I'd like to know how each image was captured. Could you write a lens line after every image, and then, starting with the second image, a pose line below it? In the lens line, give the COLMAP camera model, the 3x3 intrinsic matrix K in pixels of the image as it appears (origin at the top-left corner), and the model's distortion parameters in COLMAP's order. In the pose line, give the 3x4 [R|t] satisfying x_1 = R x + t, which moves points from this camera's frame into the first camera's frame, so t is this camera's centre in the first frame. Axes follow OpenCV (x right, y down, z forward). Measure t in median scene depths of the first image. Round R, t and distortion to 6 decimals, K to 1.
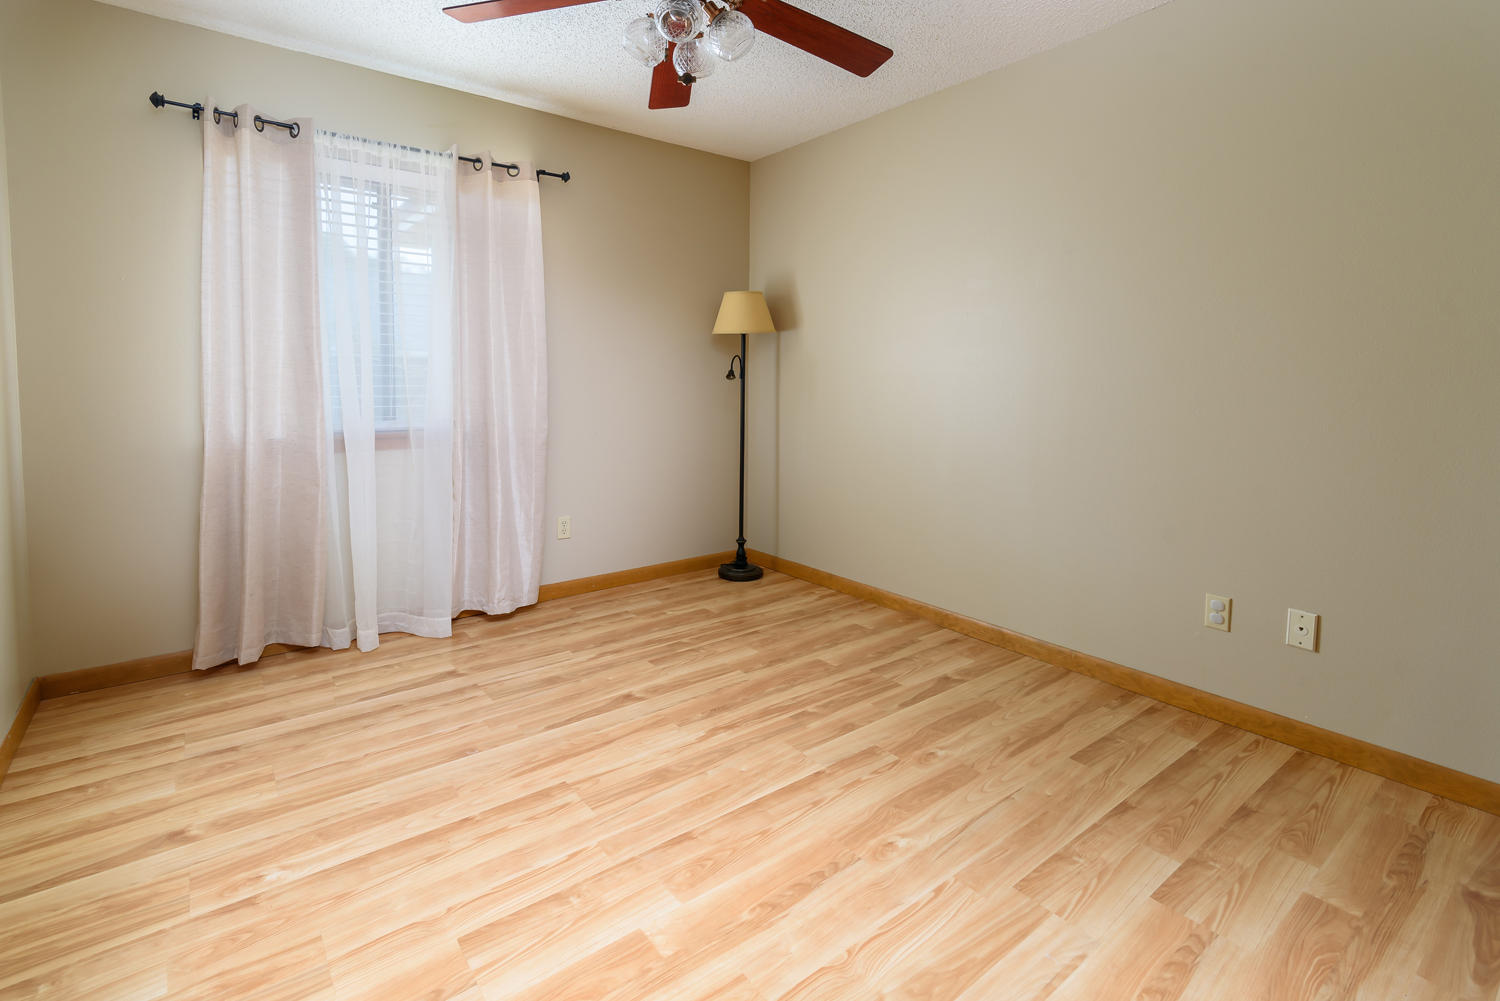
lens RADIAL K [[683.9, 0, 750.7], [0, 683.9, 434.8], [0, 0, 1]] dist [0.015349, -0.000187]
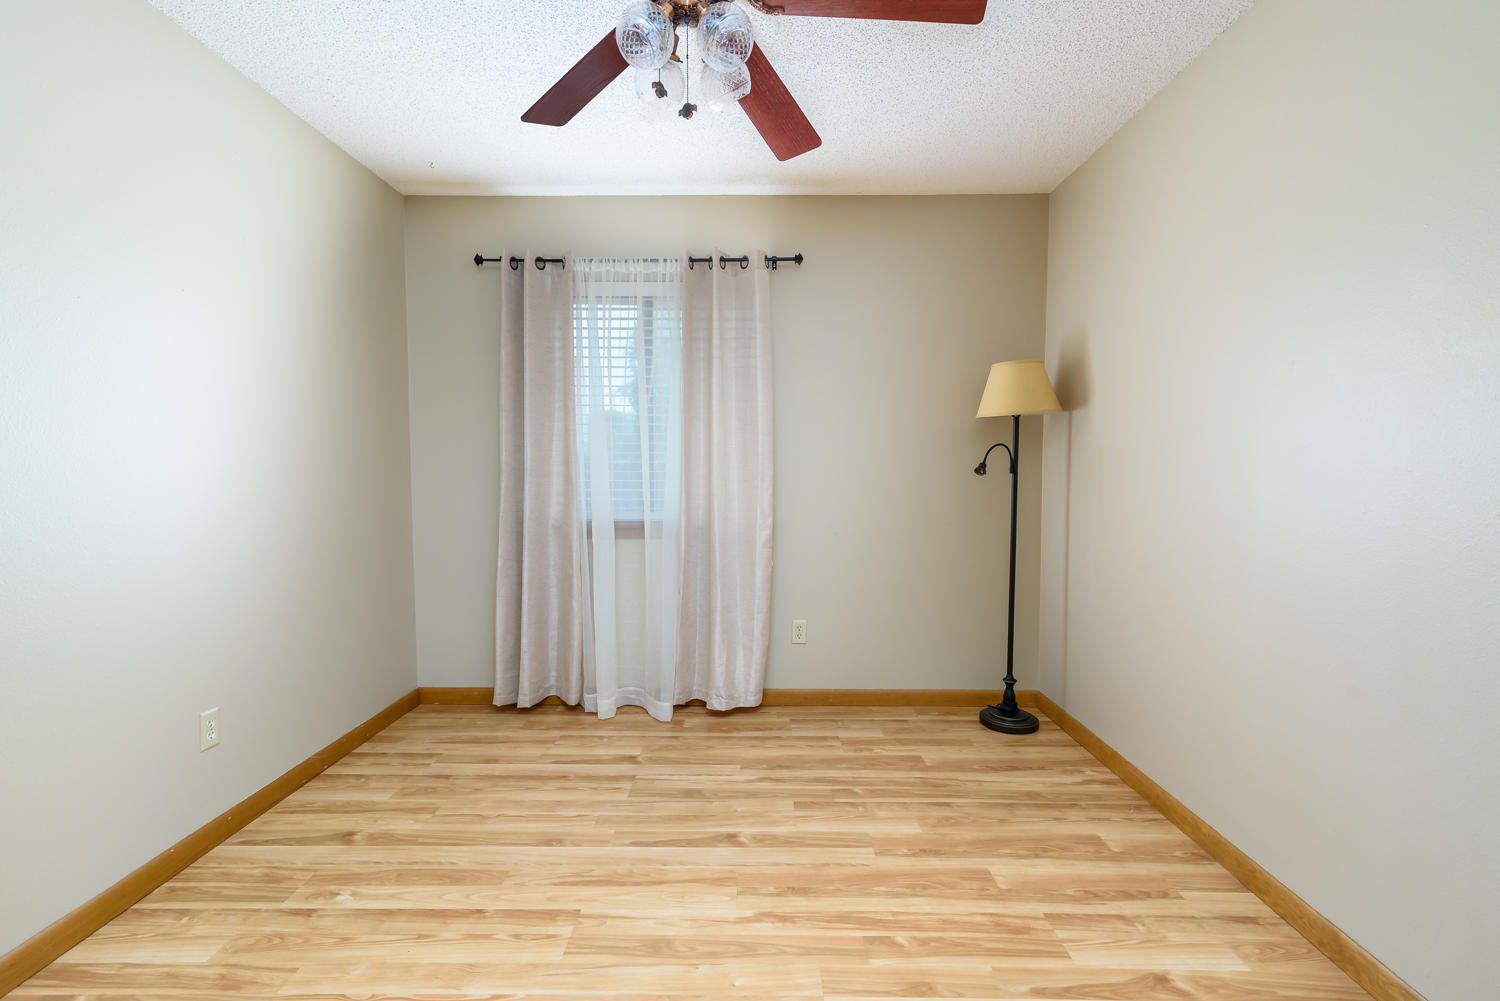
lens RADIAL K [[693.9, 0, 767.0], [0, 693.9, 512.3], [0, 0, 1]] dist [0.016478, -0.000060]
pose [[0.793063, 0.034982, -0.608134, 0.331568], [-0.047898, 0.998840, -0.005006, -0.026195], [0.607253, 0.033098, 0.793819, 0.265737]]
